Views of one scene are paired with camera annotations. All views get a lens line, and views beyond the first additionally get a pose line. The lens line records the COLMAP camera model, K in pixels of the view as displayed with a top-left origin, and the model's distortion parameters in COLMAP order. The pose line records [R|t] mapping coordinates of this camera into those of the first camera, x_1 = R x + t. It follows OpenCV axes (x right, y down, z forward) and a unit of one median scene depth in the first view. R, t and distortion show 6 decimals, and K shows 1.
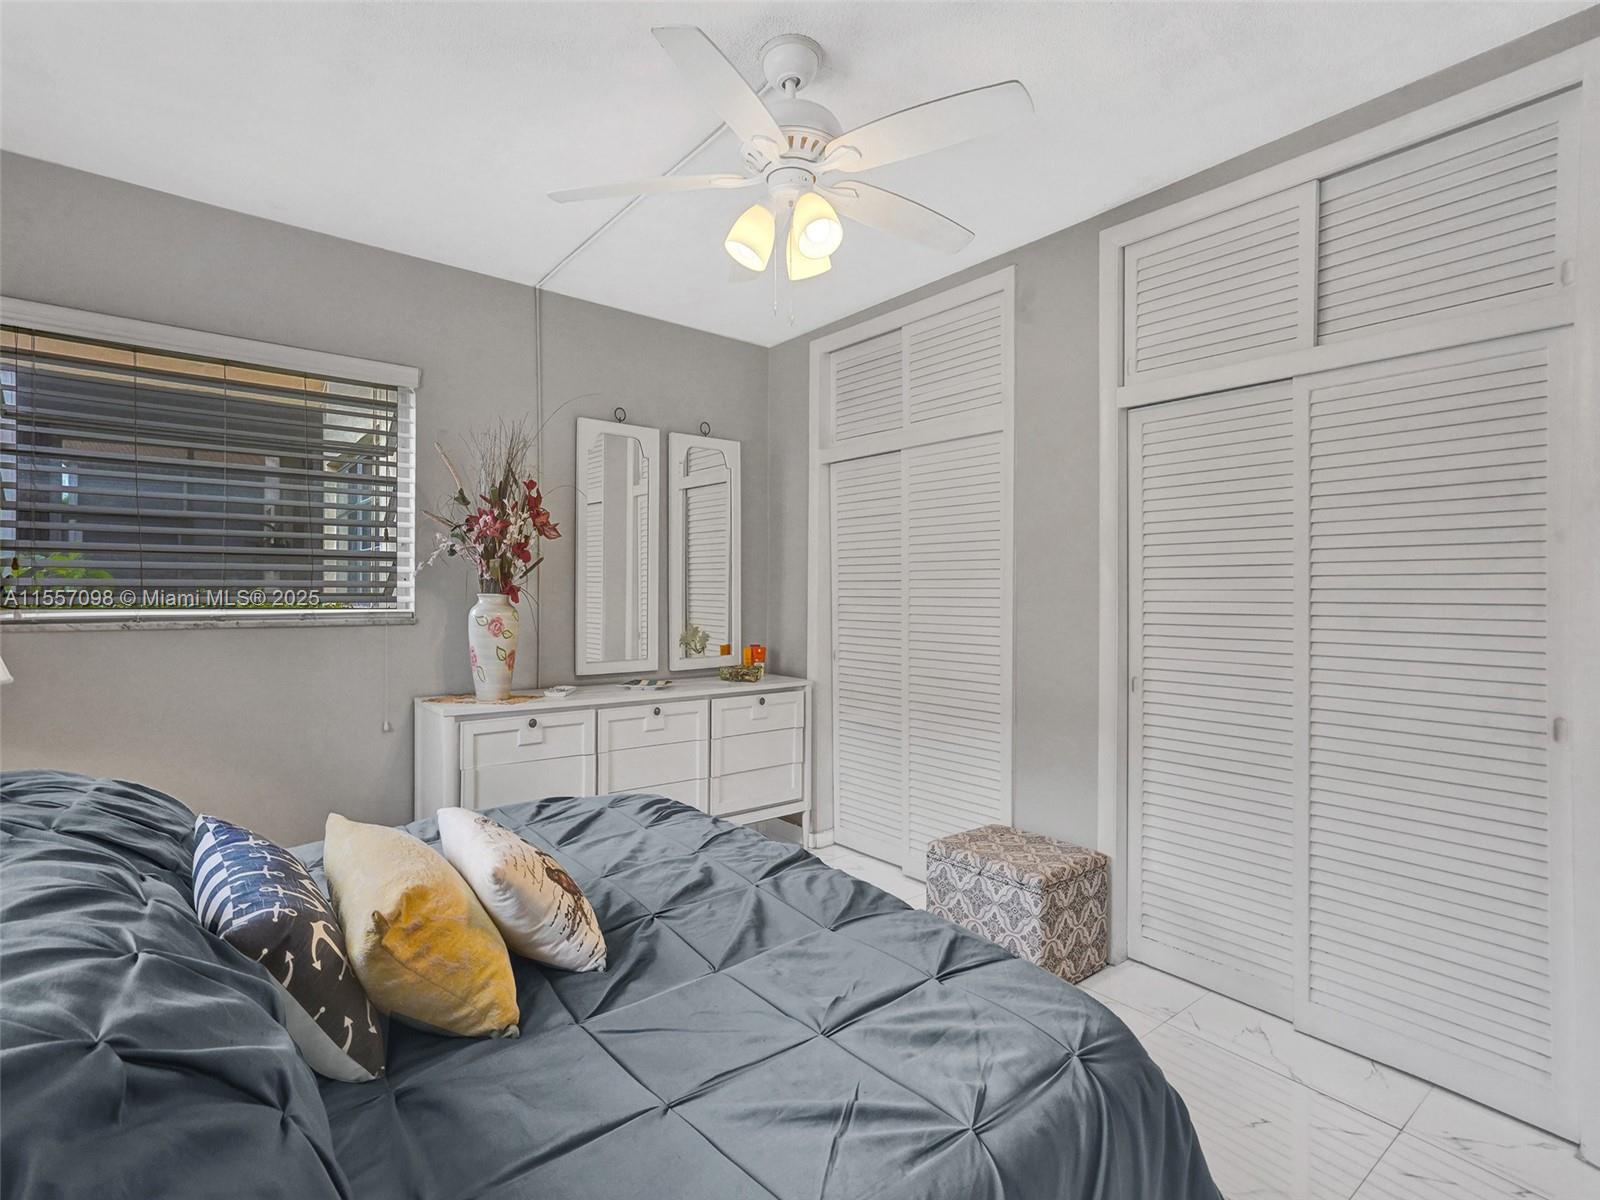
lens RADIAL K [[763.6, 0, 795.5], [0, 763.6, 612.0], [0, 0, 1]] dist [-0.049459, 0.016732]
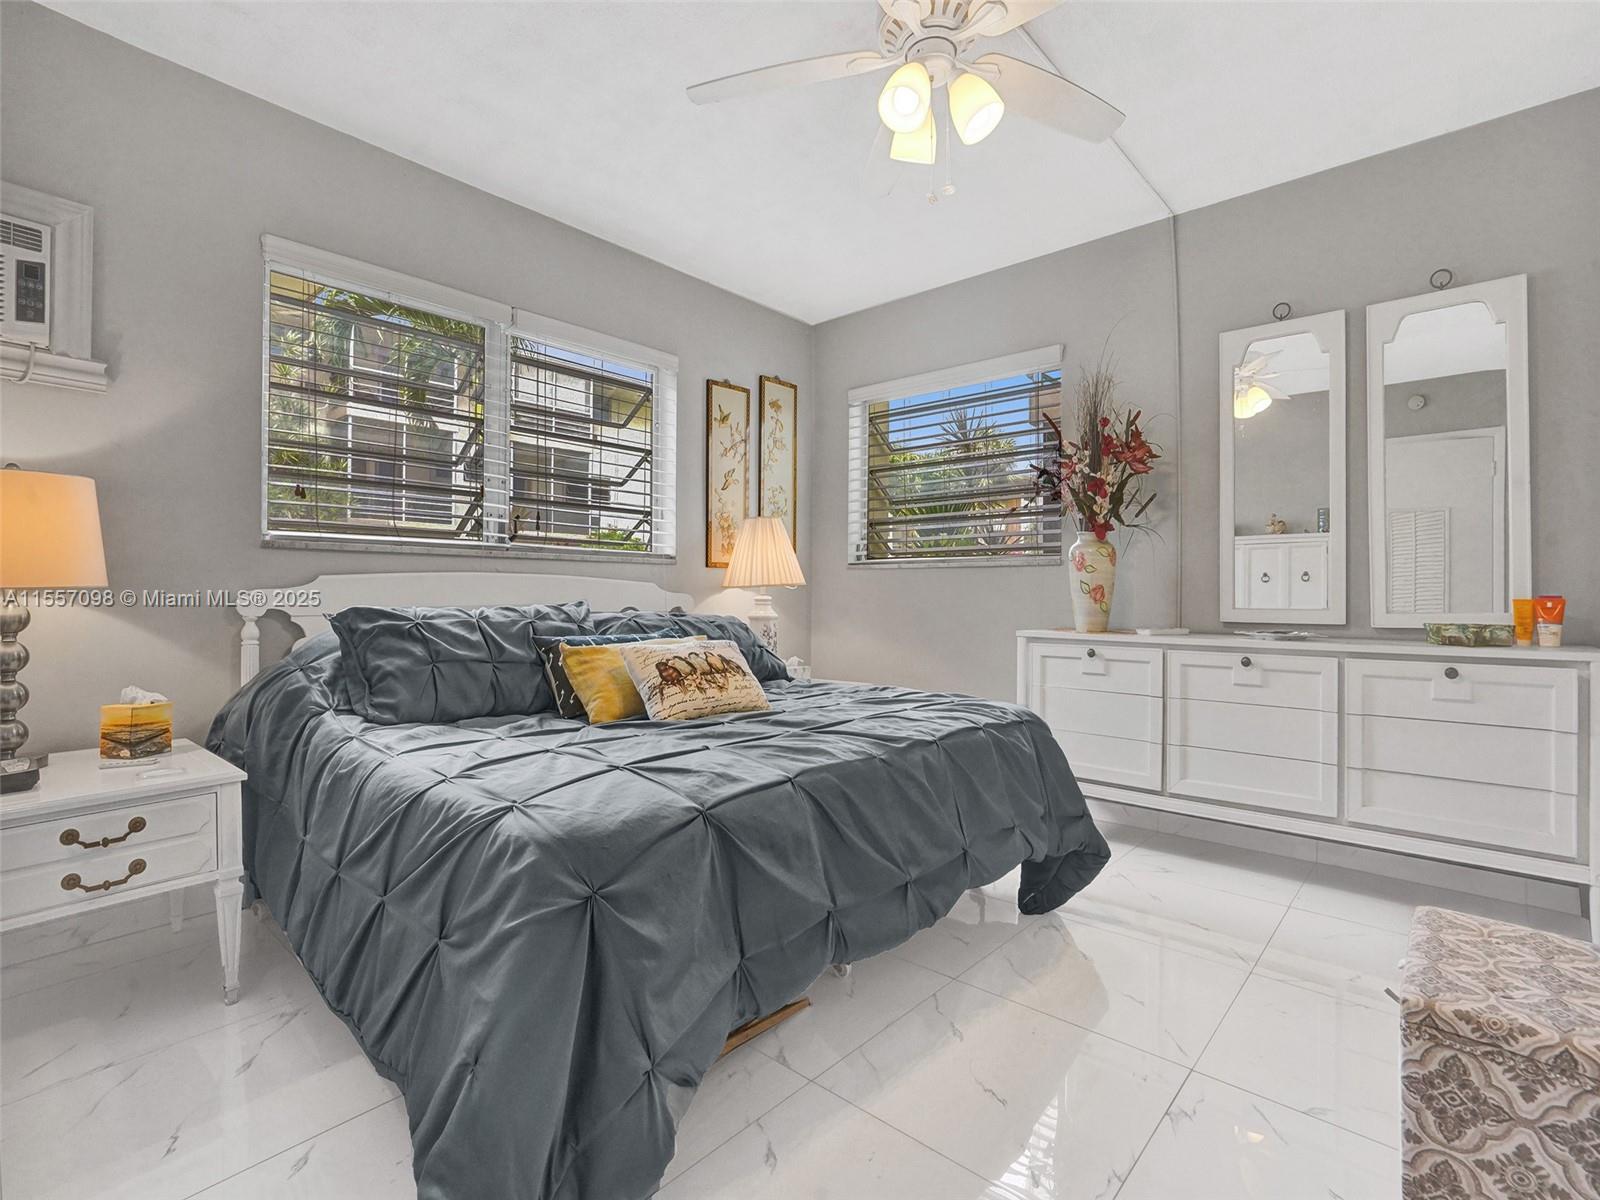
lens RADIAL K [[763.6, 0, 795.5], [0, 763.6, 612.0], [0, 0, 1]] dist [-0.049459, 0.016732]
pose [[0.176558, 0.022715, -0.984028, 0.698836], [-0.021498, 0.999584, 0.019217, 0.092510], [0.984055, 0.017761, 0.176973, 0.491091]]
